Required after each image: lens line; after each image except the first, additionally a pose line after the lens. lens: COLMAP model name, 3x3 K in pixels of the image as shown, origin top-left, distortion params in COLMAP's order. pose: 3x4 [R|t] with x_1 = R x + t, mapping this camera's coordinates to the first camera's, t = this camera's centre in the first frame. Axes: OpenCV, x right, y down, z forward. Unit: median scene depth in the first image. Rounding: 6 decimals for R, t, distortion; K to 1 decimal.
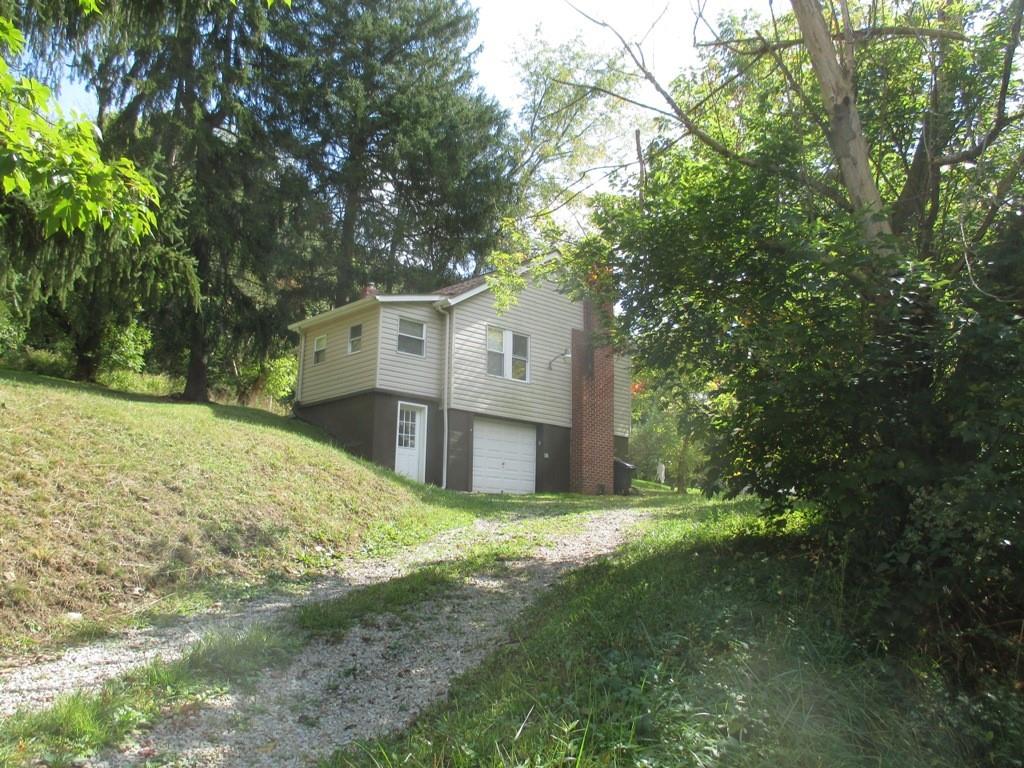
lens RADIAL K [[842.5, 0, 515.9], [0, 842.5, 383.1], [0, 0, 1]] dist [-0.044023, 0.008170]
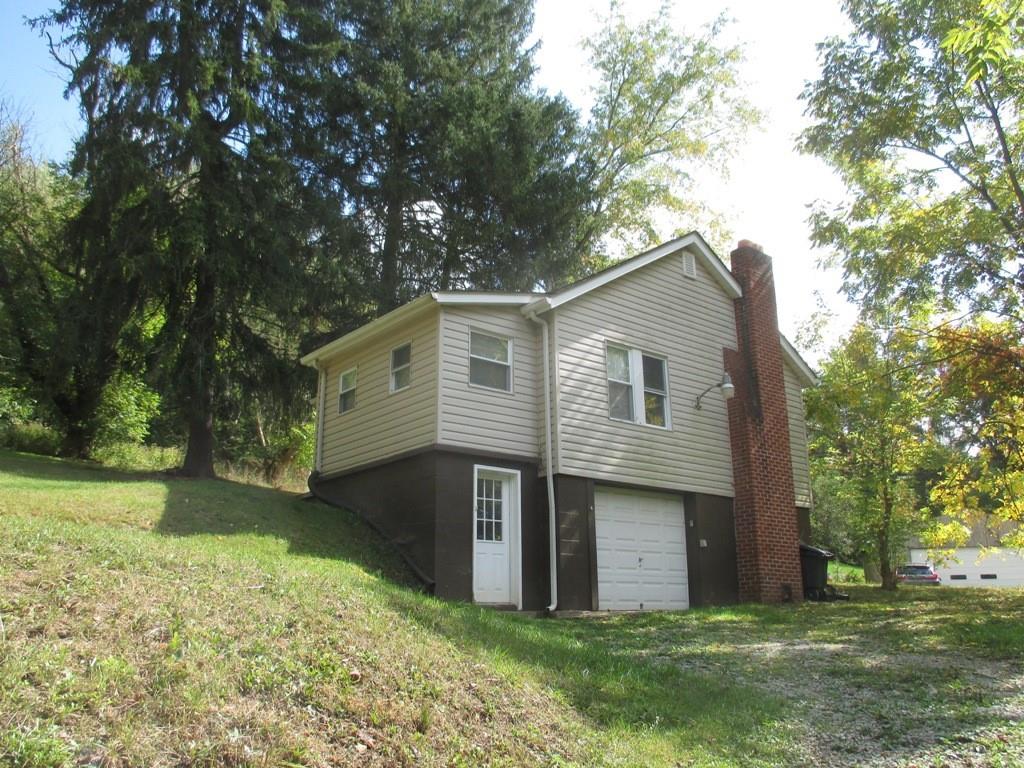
lens RADIAL K [[842.5, 0, 509.2], [0, 842.5, 381.6], [0, 0, 1]] dist [-0.044023, 0.008170]
pose [[0.997216, -0.042798, -0.061065, -0.069814], [0.037733, 0.995933, -0.081818, 0.011329], [0.064318, 0.079286, 0.994775, 0.366282]]
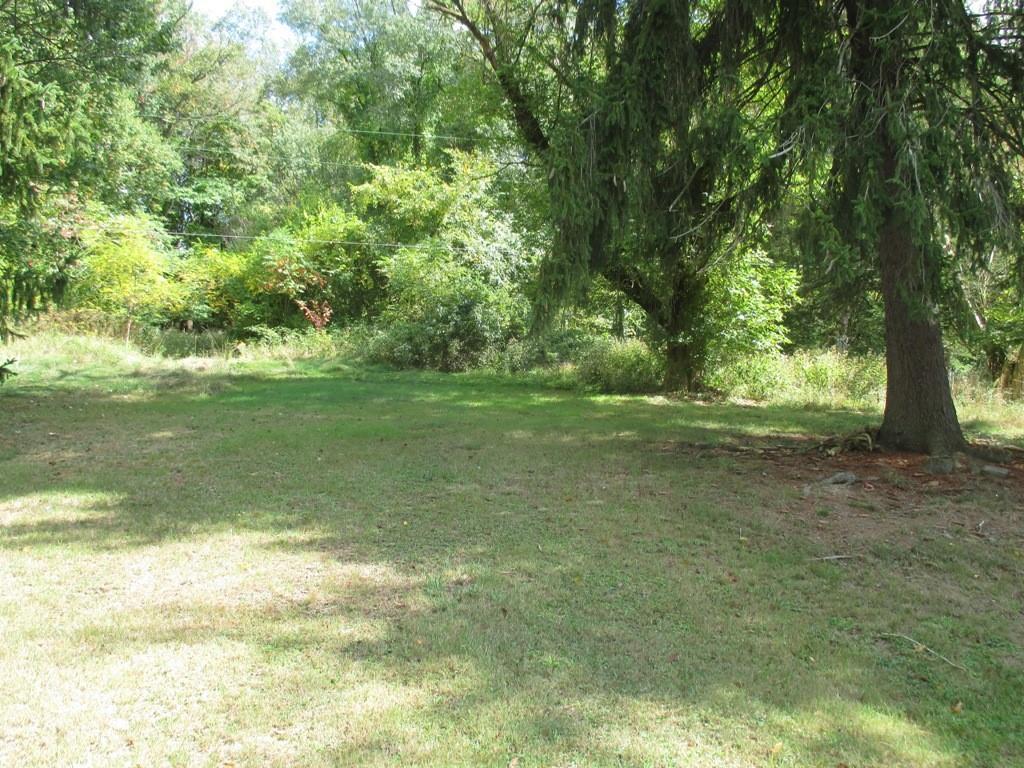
lens RADIAL K [[842.5, 0, 512.7], [0, 842.5, 383.8], [0, 0, 1]] dist [-0.044023, 0.008170]
pose [[0.693872, -0.108624, -0.711858, -0.376185], [0.152890, 0.988242, -0.001771, -0.037708], [0.703680, -0.107608, 0.702321, 0.966779]]
